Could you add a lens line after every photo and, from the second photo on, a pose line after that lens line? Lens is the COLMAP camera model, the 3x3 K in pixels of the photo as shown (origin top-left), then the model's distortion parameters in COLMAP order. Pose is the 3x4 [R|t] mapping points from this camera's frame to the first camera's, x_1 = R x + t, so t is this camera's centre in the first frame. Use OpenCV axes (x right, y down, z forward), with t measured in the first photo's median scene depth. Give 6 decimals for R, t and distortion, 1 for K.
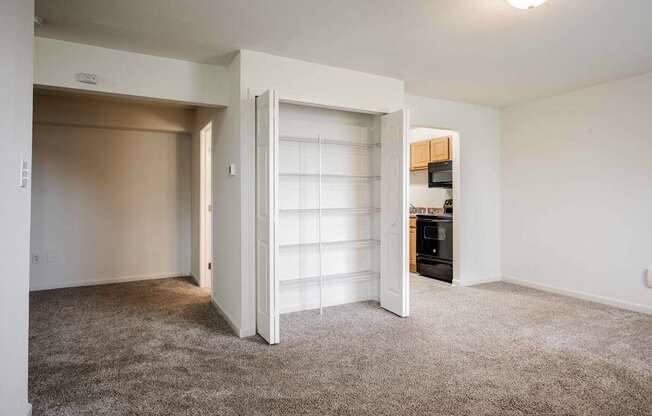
lens RADIAL K [[364.8, 0, 325.4], [0, 364.8, 202.4], [0, 0, 1]] dist [0.000257, 0.001121]
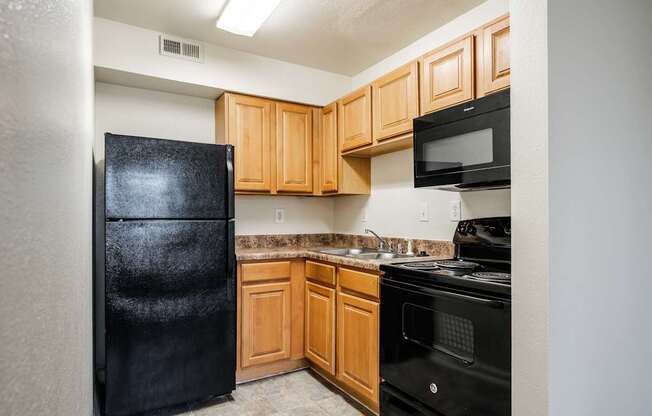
lens RADIAL K [[366.3, 0, 324.3], [0, 366.3, 217.9], [0, 0, 1]] dist [-0.001044, 0.000189]
pose [[0.999126, 0.003103, 0.041685, 0.180582], [-0.002543, 0.999906, -0.013487, -0.004169], [-0.041723, 0.013369, 0.999040, 0.650996]]
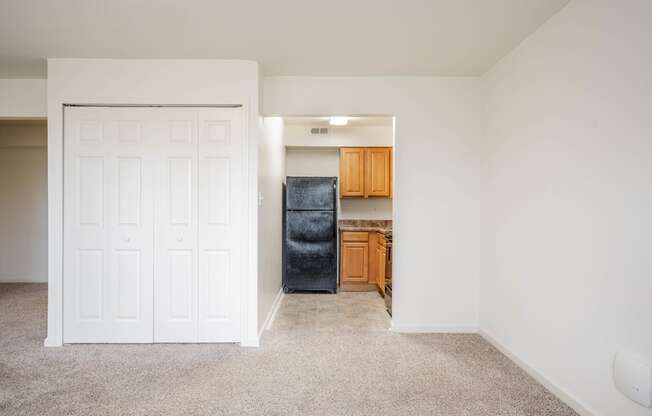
lens RADIAL K [[366.3, 0, 324.3], [0, 366.3, 217.9], [0, 0, 1]] dist [-0.001044, 0.000189]
pose [[0.883888, 0.016235, -0.467417, 0.494429], [-0.010818, 0.999840, 0.014272, -0.003353], [0.467573, -0.007558, 0.883922, 0.252039]]
